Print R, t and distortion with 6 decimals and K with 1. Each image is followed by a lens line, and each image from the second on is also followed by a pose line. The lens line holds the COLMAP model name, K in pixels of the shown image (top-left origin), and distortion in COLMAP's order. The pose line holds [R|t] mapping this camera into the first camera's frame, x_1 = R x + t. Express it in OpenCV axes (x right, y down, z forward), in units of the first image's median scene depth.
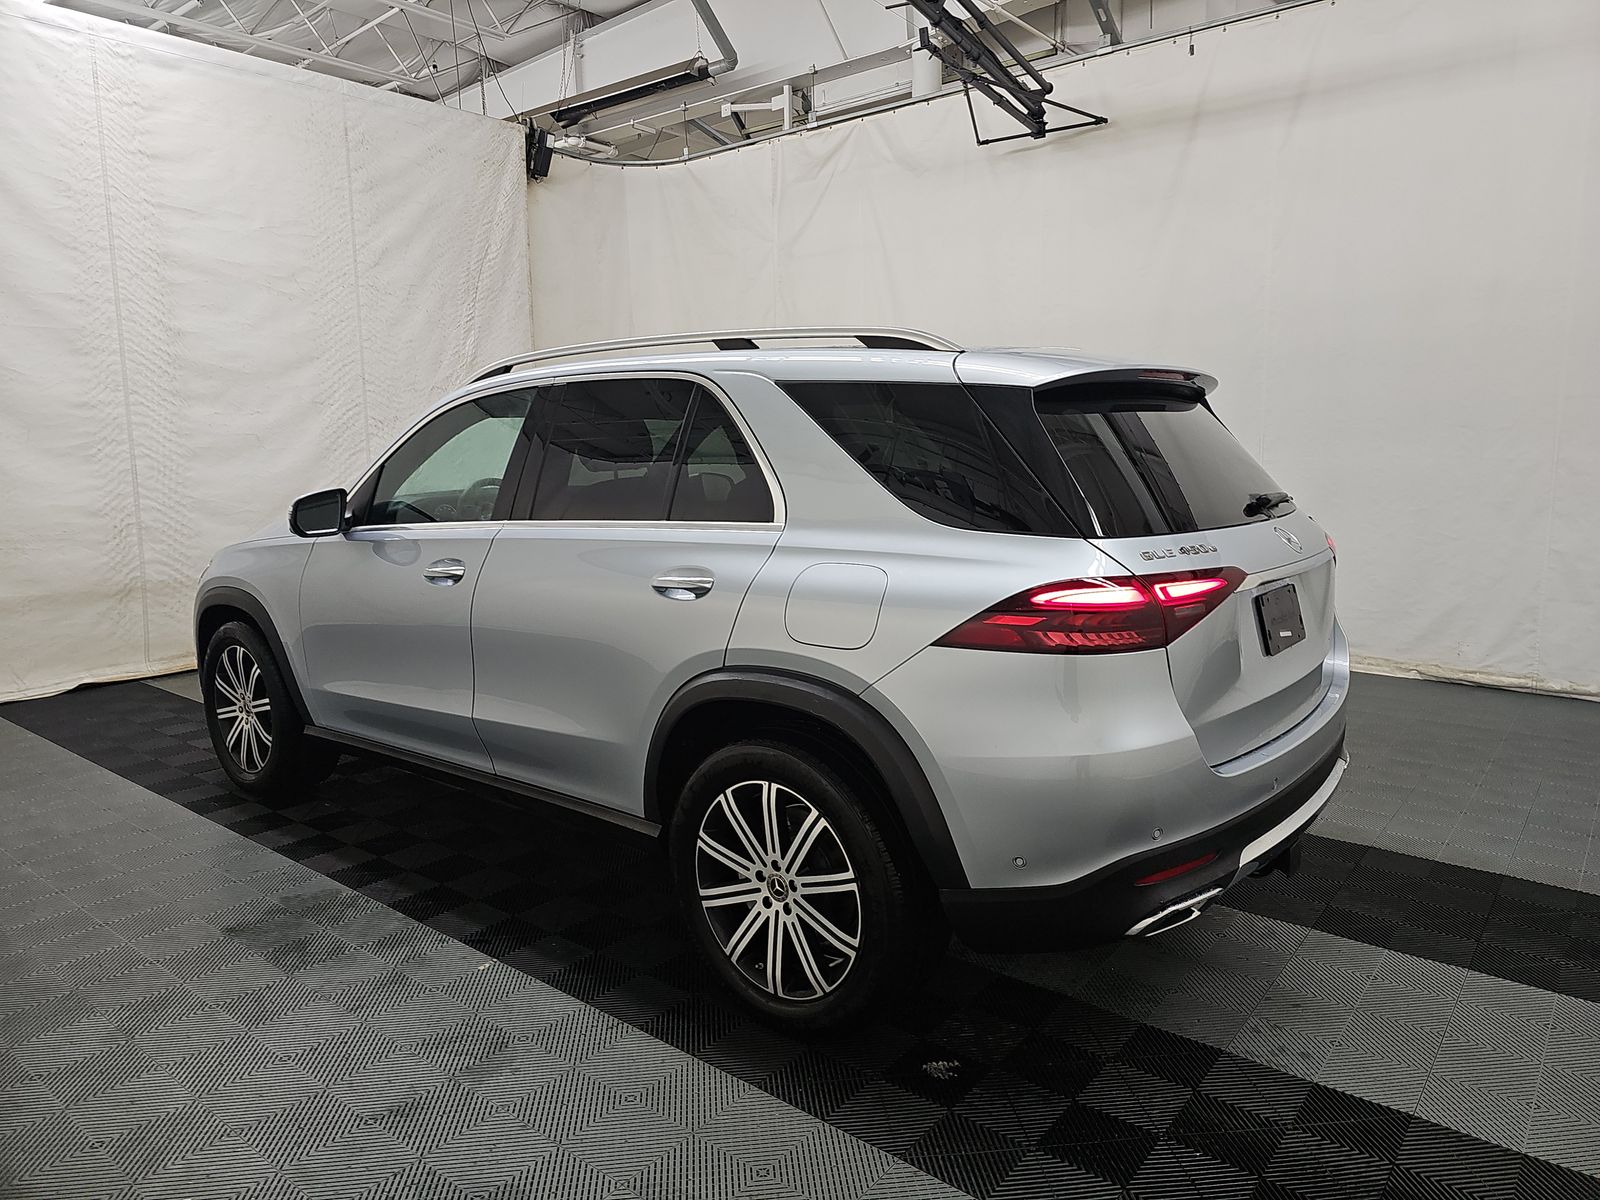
lens RADIAL K [[1036.8, 0, 805.8], [0, 1036.8, 596.9], [0, 0, 1]] dist [0.035437, -0.029261]
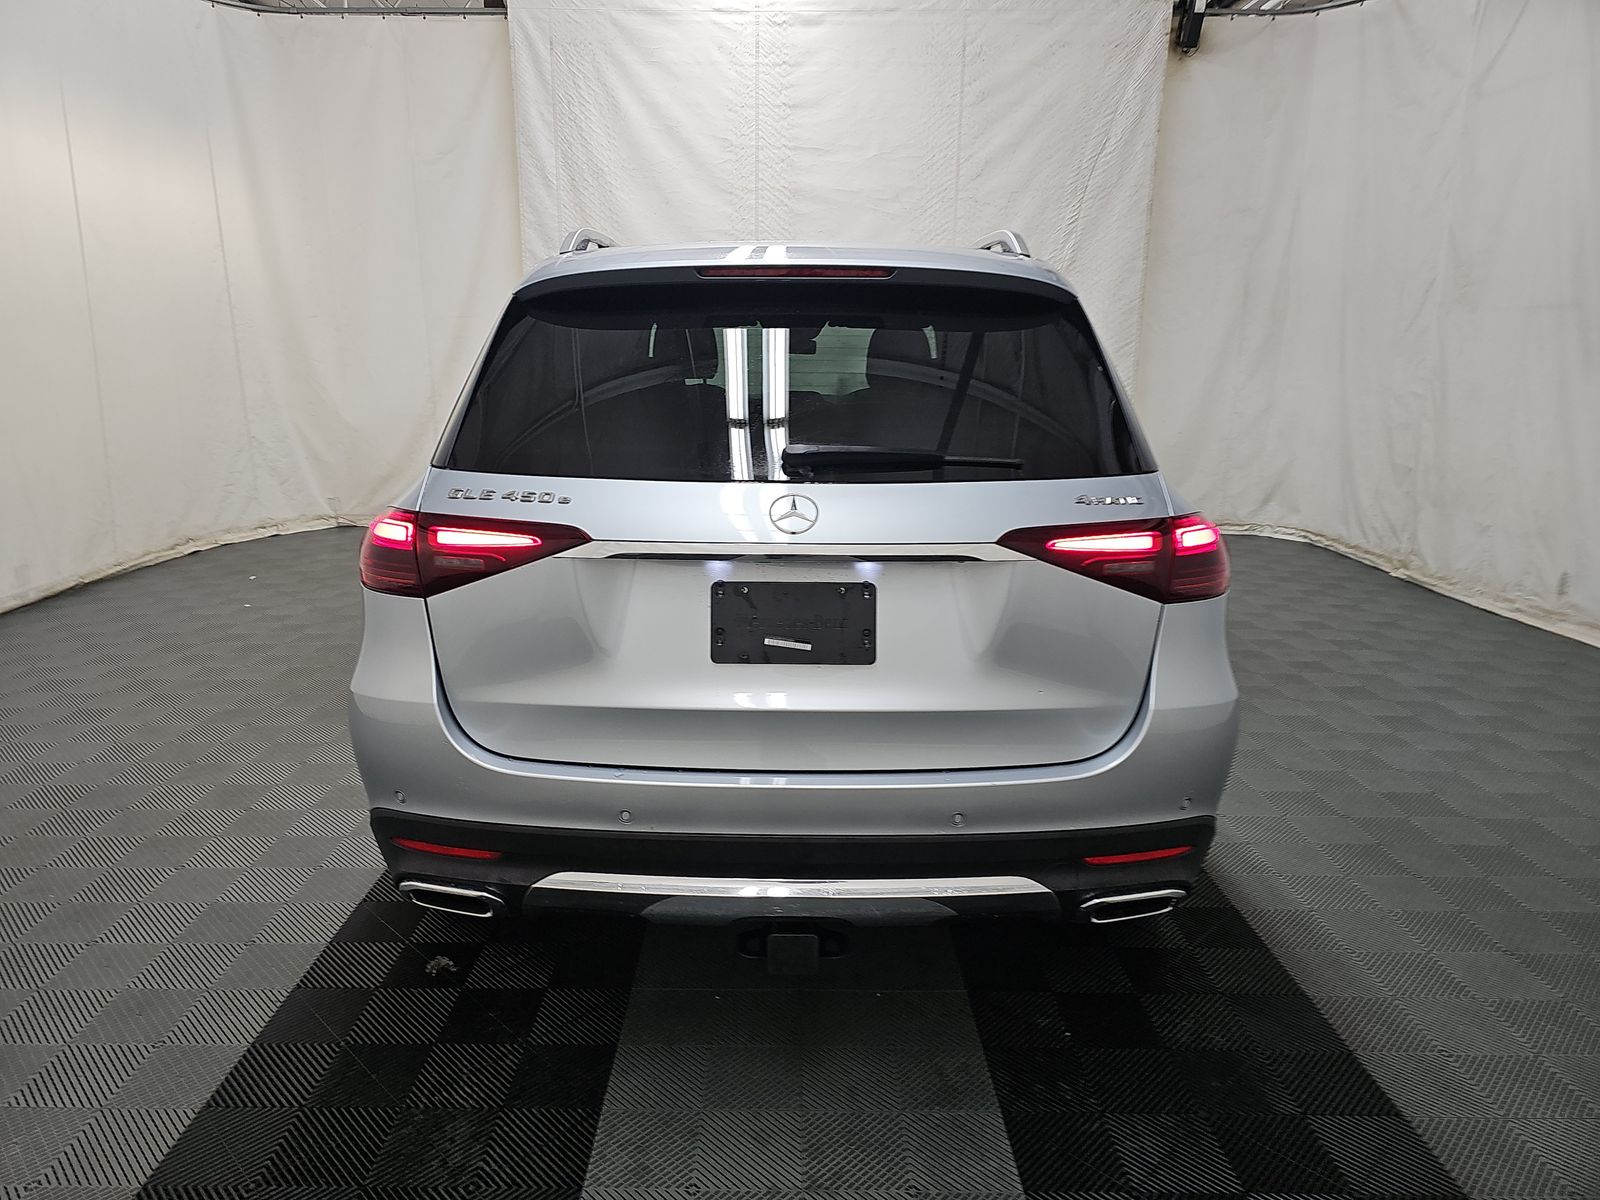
lens RADIAL K [[1036.8, 0, 805.4], [0, 1036.8, 606.4], [0, 0, 1]] dist [0.035437, -0.029261]
pose [[0.635087, 0.201101, -0.745804, 0.394071], [-0.129620, 0.979570, 0.153757, -0.039663], [0.761488, -0.000978, 0.648179, 0.221017]]
